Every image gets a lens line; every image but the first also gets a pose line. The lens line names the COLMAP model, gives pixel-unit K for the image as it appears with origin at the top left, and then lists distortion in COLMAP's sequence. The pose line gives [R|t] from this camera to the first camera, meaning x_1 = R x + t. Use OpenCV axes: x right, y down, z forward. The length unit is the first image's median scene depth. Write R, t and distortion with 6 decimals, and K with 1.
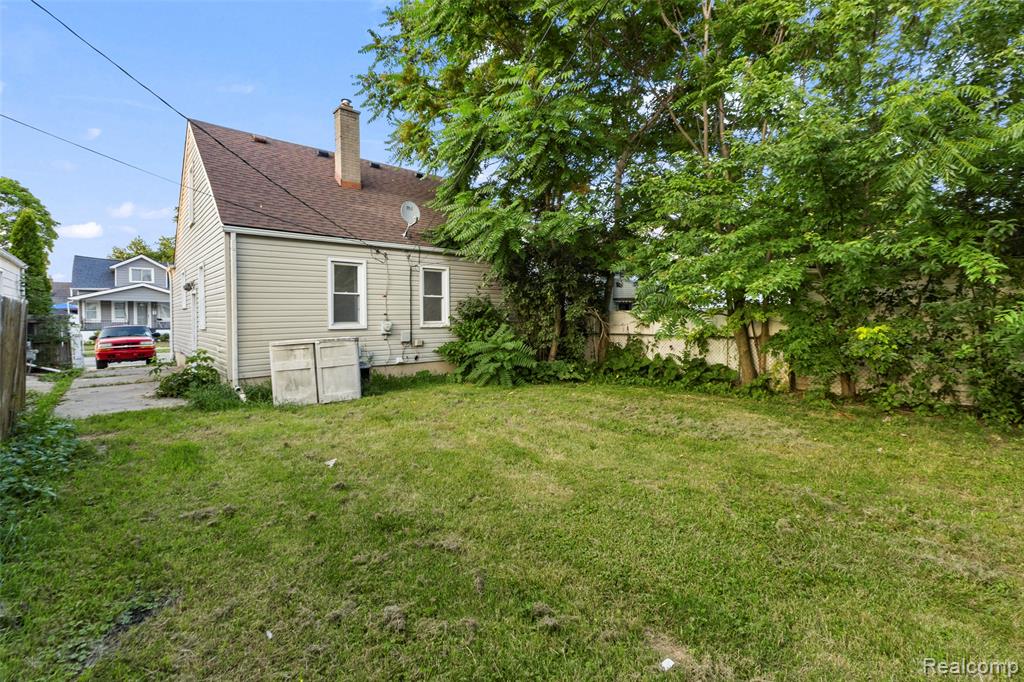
lens RADIAL K [[456.7, 0, 515.7], [0, 456.7, 334.2], [0, 0, 1]] dist [0.018193, -0.003797]
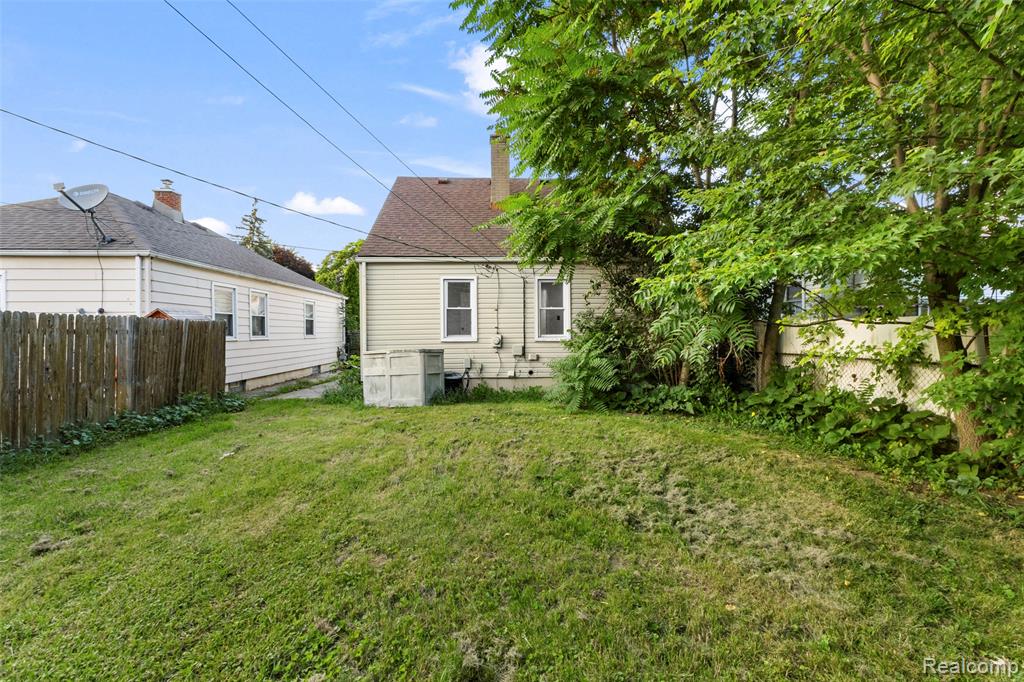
lens RADIAL K [[456.7, 0, 512.9], [0, 456.7, 340.0], [0, 0, 1]] dist [0.018193, -0.003797]
pose [[0.791801, 0.009321, -0.610708, 0.370835], [-0.021390, 0.999693, -0.012475, -0.004020], [0.610404, 0.022941, 0.791758, 0.225754]]
